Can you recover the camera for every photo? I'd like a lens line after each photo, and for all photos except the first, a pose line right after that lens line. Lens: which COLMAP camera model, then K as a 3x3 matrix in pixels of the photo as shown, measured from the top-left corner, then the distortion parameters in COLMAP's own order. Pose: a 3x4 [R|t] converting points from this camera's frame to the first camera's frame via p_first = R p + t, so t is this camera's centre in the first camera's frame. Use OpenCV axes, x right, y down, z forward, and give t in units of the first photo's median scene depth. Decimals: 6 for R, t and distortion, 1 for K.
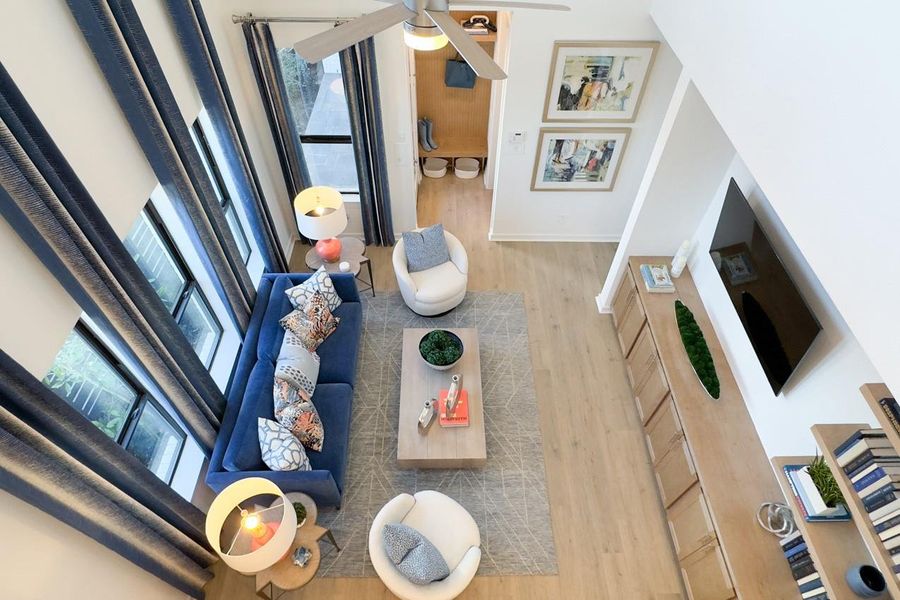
lens RADIAL K [[506.4, 0, 454.5], [0, 506.4, 316.6], [0, 0, 1]] dist [-0.003857, 0.001410]
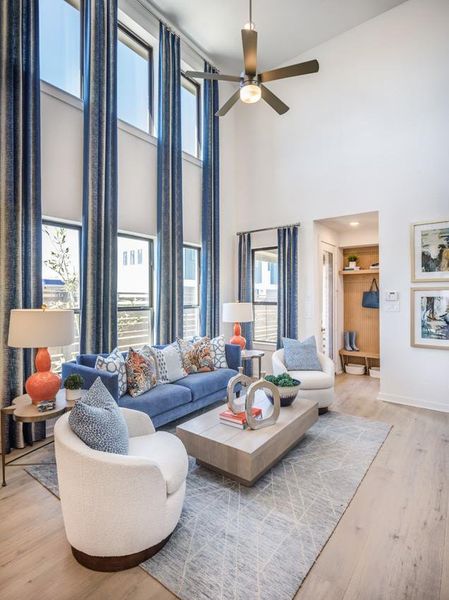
lens RADIAL K [[317.0, 0, 219.4], [0, 317.0, 295.9], [0, 0, 1]] dist [-0.001195, 0.002080]
pose [[0.782531, -0.011467, -0.622506, 0.291515], [-0.479525, 0.626614, -0.614338, 0.380925], [0.397116, 0.779245, 0.484846, 0.419472]]
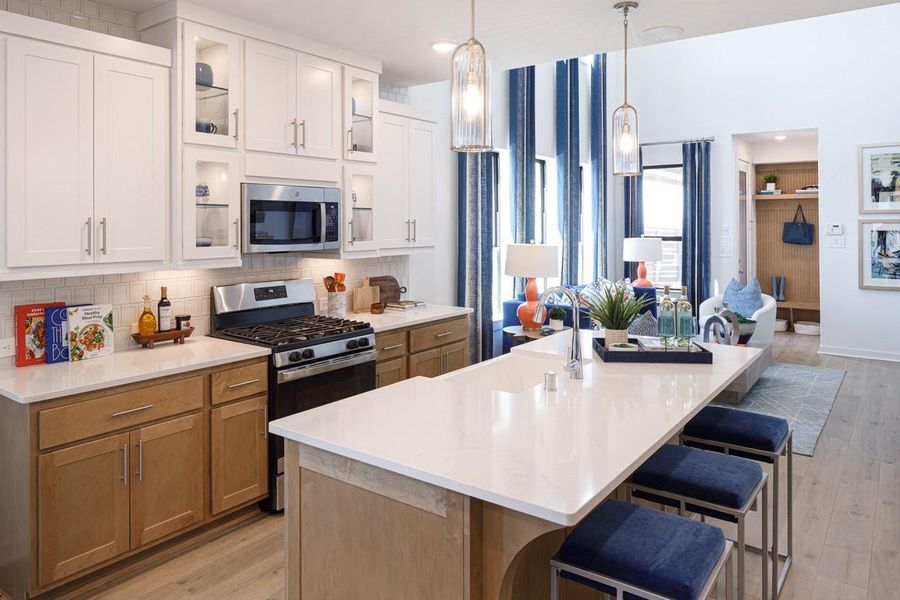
lens RADIAL K [[627.6, 0, 436.7], [0, 627.6, 217.8], [0, 0, 1]] dist [0.004220, -0.004813]
pose [[0.794885, -0.016931, -0.606524, 0.270547], [-0.466511, 0.622120, -0.628756, 0.937101], [0.387976, 0.782739, 0.486615, -0.048130]]
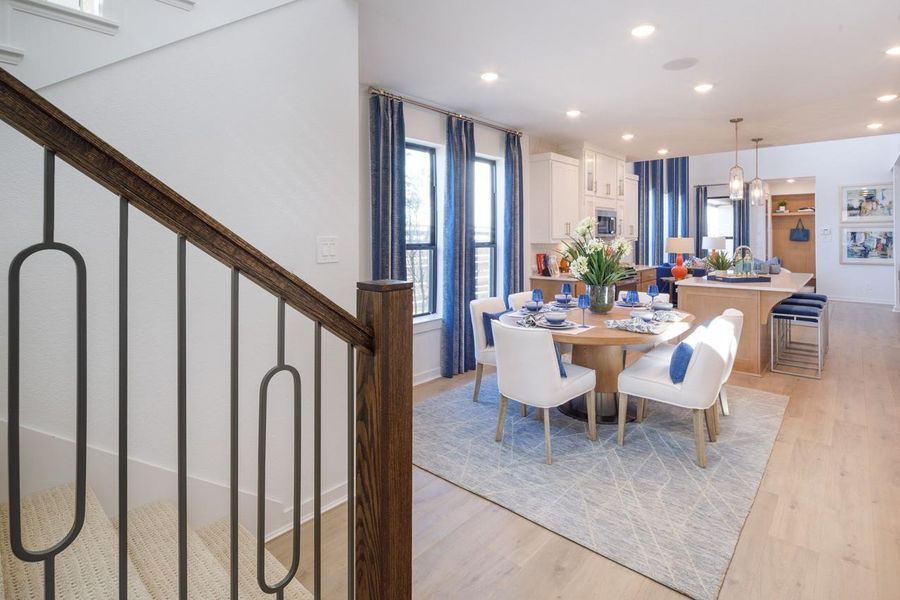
lens RADIAL K [[474.9, 0, 440.8], [0, 474.9, 236.2], [0, 0, 1]] dist [0.000189, 0.001436]
pose [[0.747664, -0.015153, -0.663904, 0.239142], [-0.509126, 0.628798, -0.587710, 1.612766], [0.426367, 0.777421, 0.462416, -0.556088]]
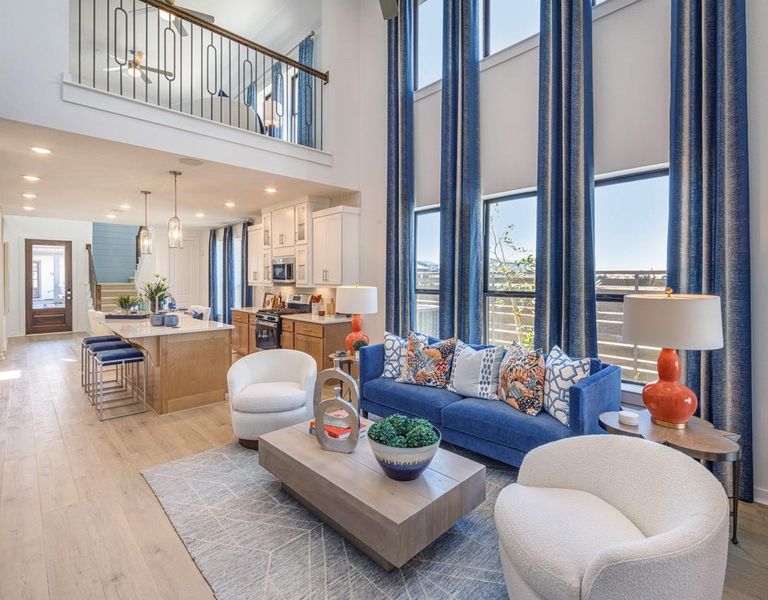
lens RADIAL K [[381.8, 0, 380.9], [0, 381.8, 277.5], [0, 0, 1]] dist [0.016522, -0.002073]
pose [[-0.734239, -0.011856, -0.678788, 0.284841], [-0.534230, 0.627057, 0.566920, -0.289751], [0.418917, 0.778884, -0.466743, 0.962249]]
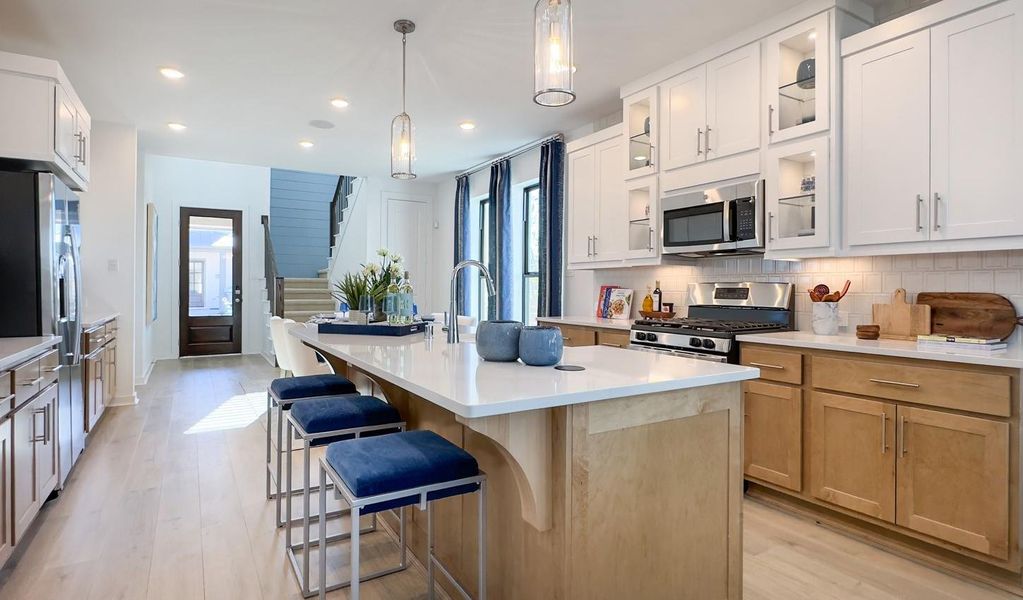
lens RADIAL K [[506.2, 0, 483.3], [0, 506.2, 279.6], [0, 0, 1]] dist [0.001690, 0.000507]
pose [[-0.867077, -0.020674, -0.497744, 0.244233], [-0.395108, 0.637087, 0.661823, 0.290061], [0.303424, 0.770514, -0.560572, 0.573581]]
